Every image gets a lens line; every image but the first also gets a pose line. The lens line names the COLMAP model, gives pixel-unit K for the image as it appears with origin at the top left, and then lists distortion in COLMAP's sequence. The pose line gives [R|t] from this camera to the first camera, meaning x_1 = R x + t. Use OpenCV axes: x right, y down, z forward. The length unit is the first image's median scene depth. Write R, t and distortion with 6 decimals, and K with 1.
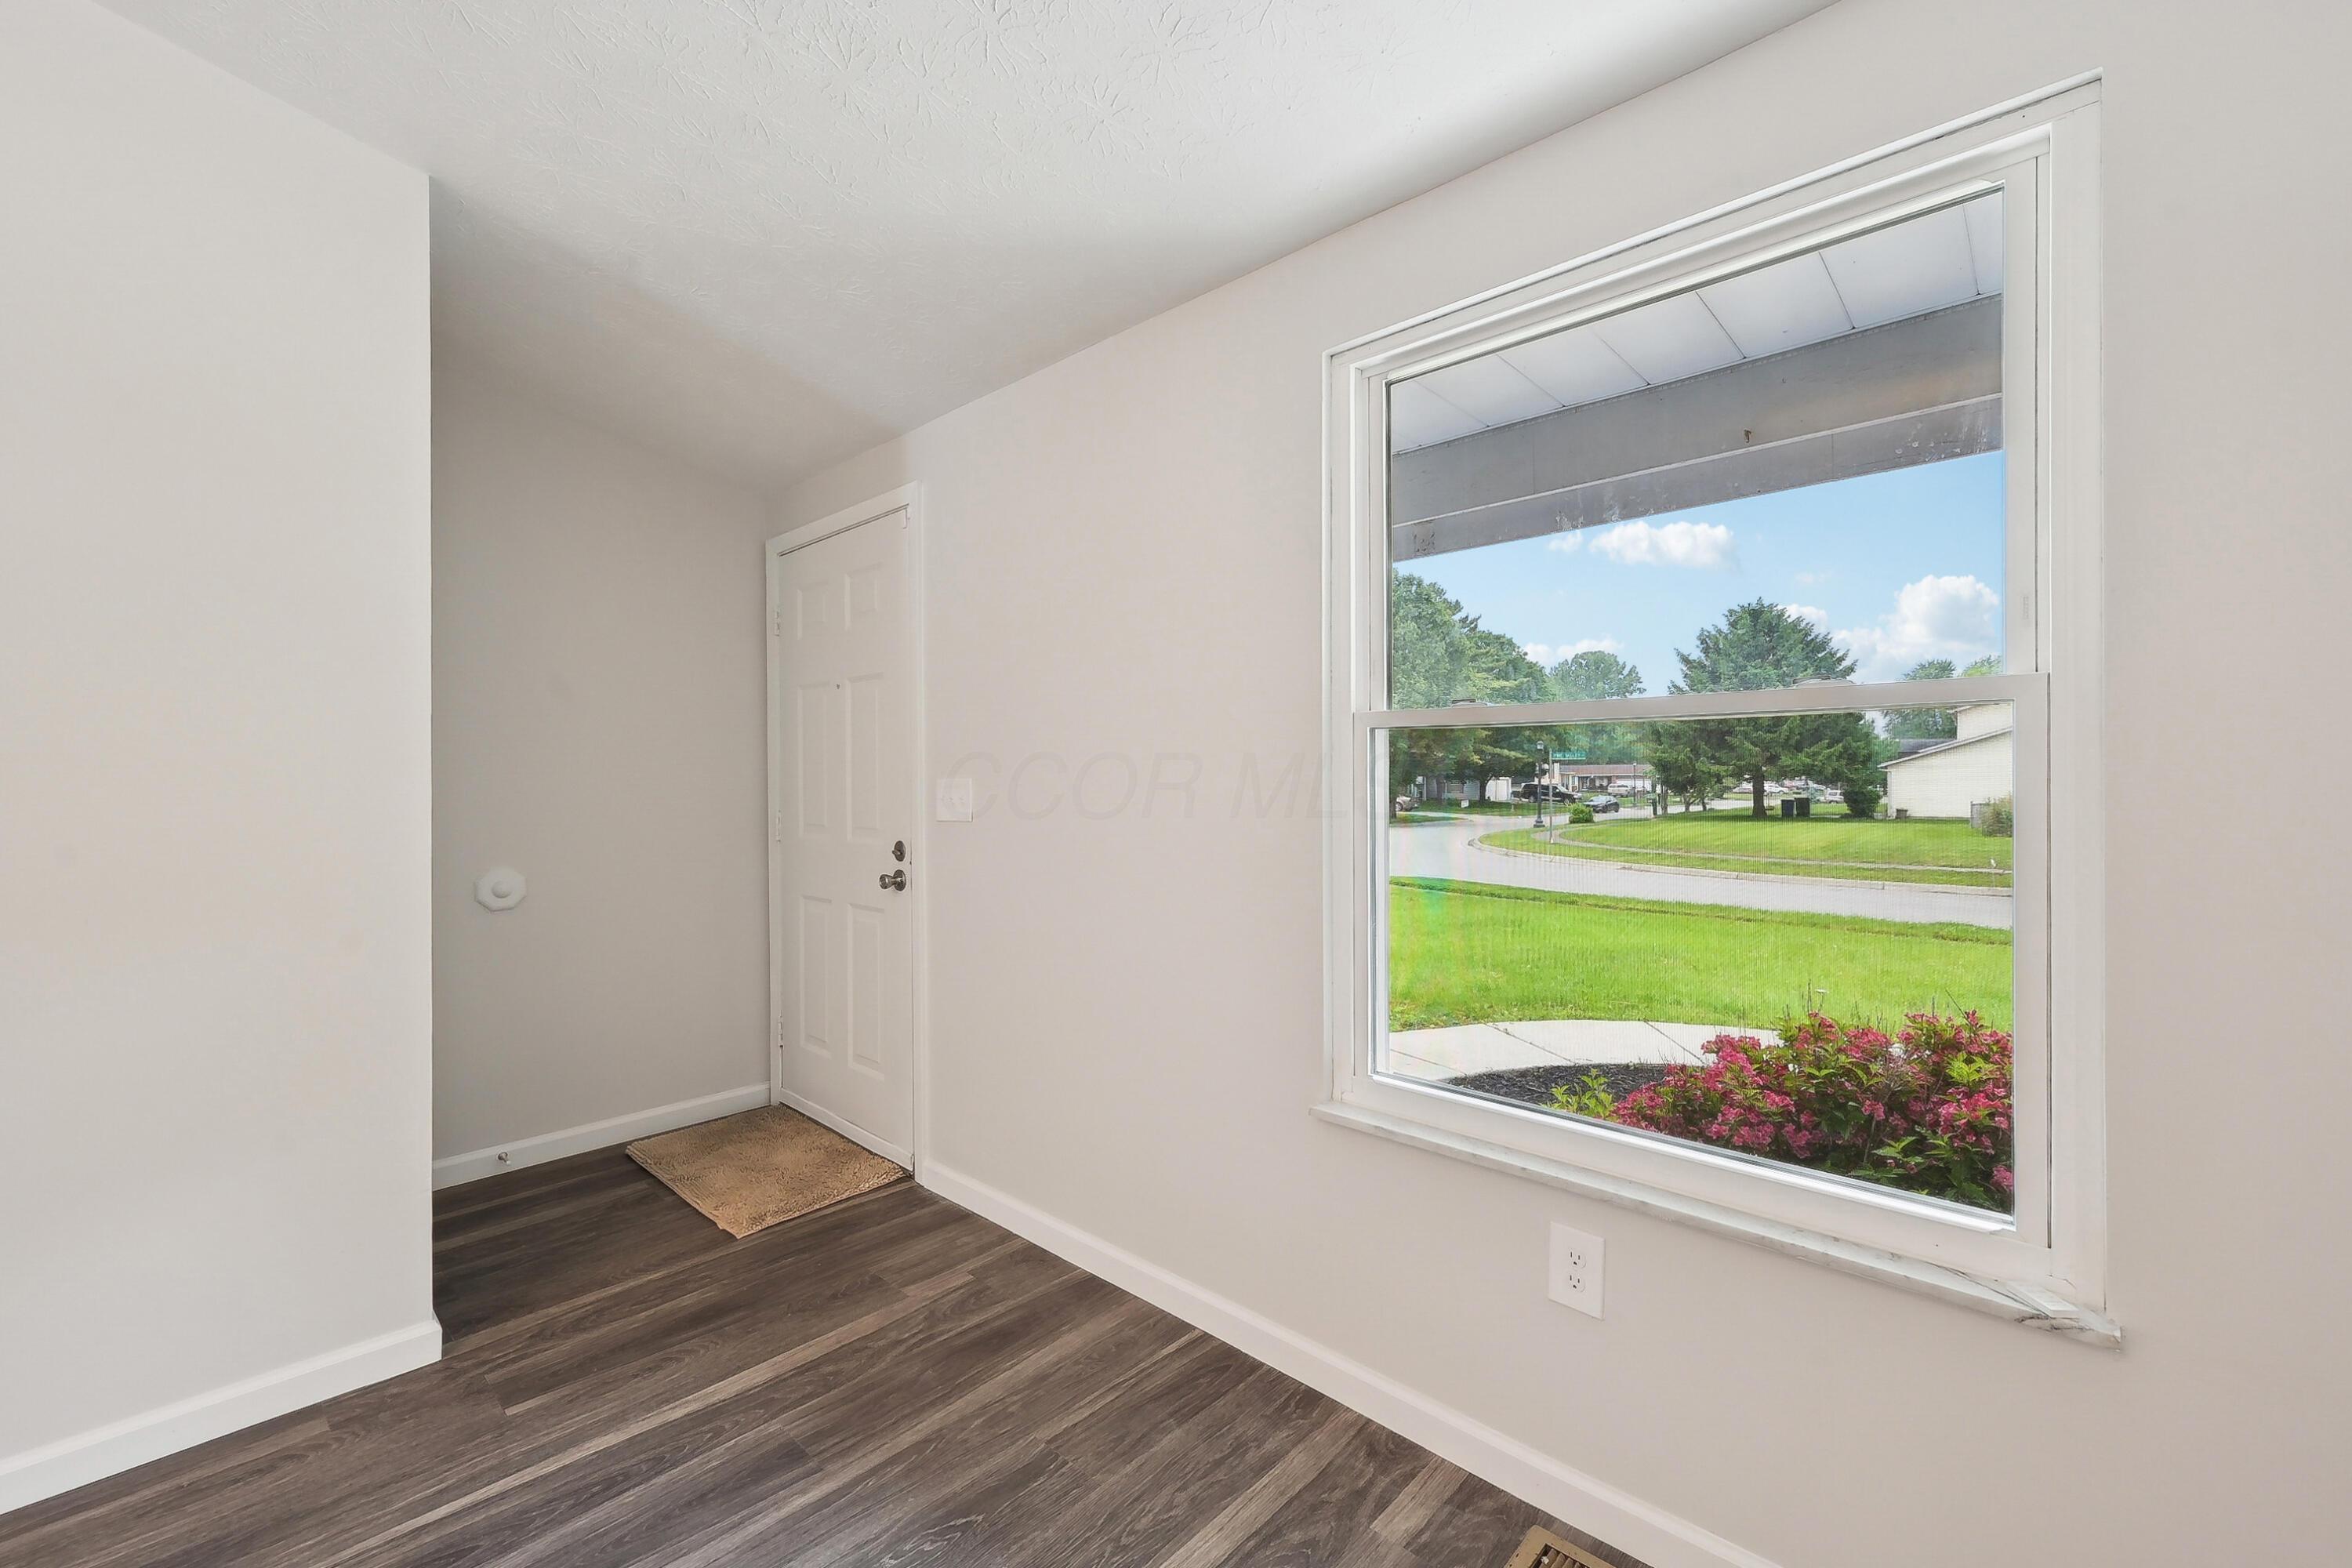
lens RADIAL K [[943.9, 0, 1167.7], [0, 943.9, 789.2], [0, 0, 1]] dist [0.004954, 0.000441]
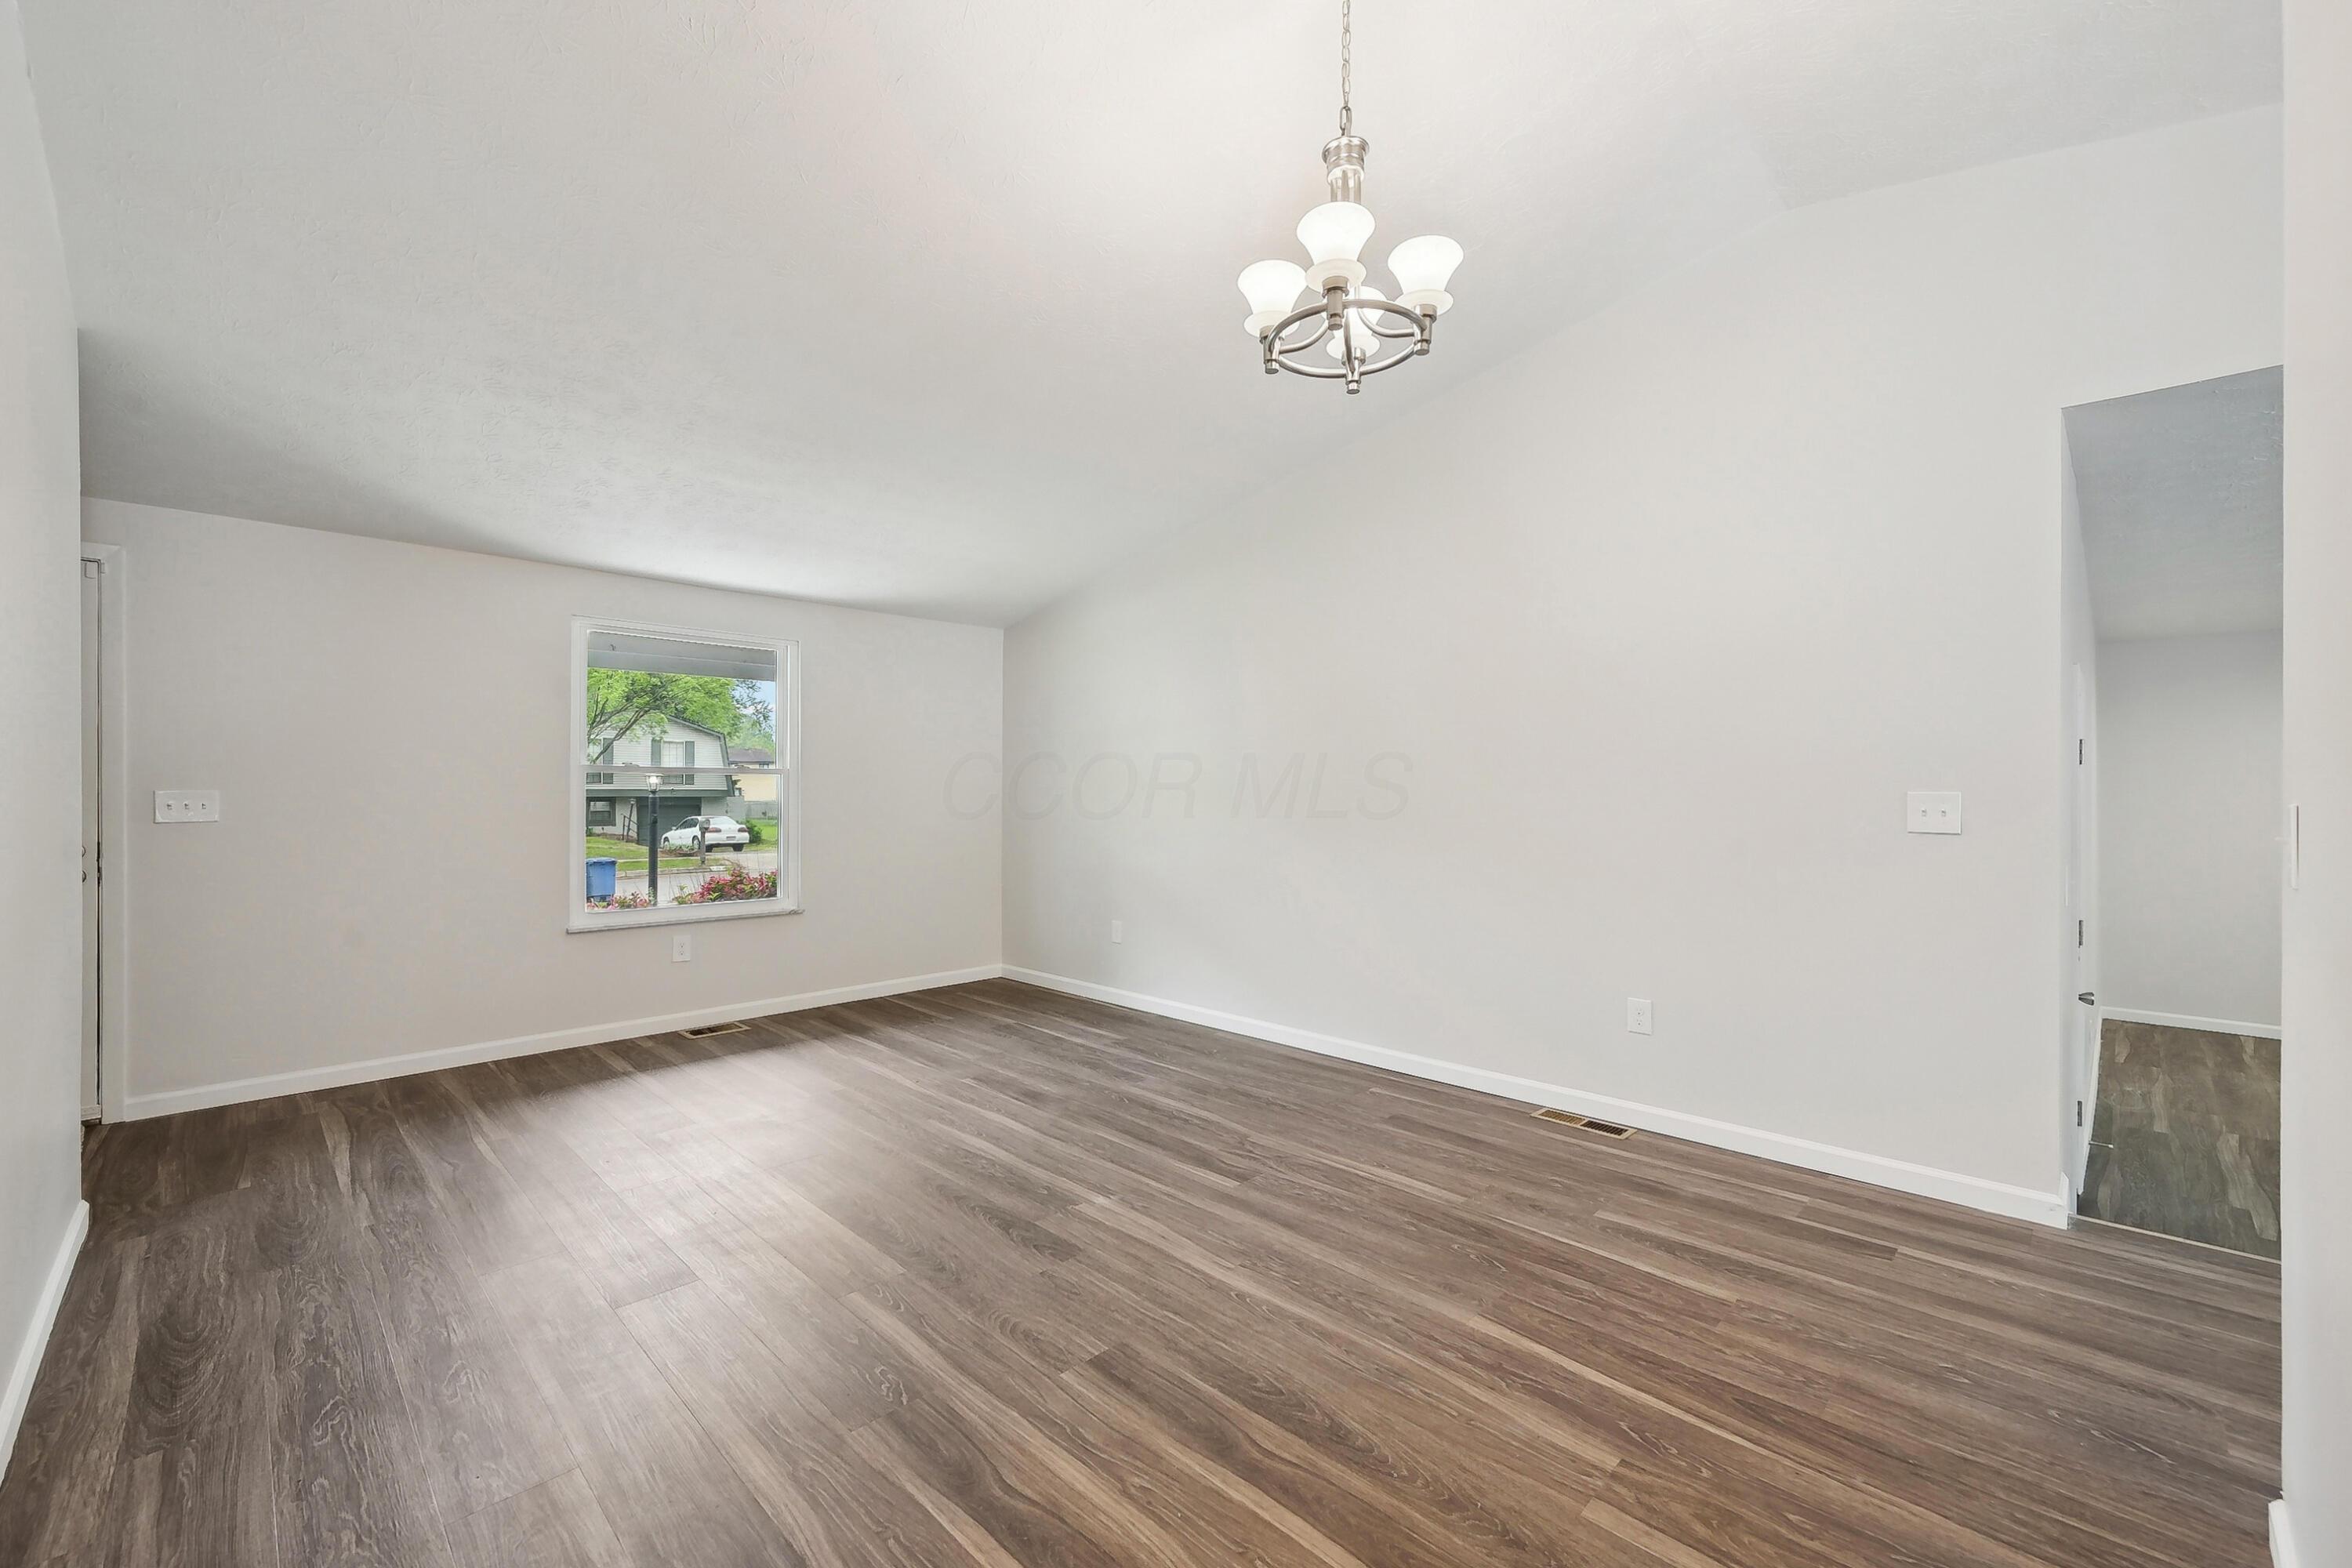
lens RADIAL K [[943.9, 0, 1167.7], [0, 943.9, 789.2], [0, 0, 1]] dist [0.004954, 0.000441]
pose [[0.029875, 0.009939, 0.999504, -2.053223], [0.004154, 0.999941, -0.010068, 0.009227], [-0.999545, 0.004453, 0.029832, -0.552813]]
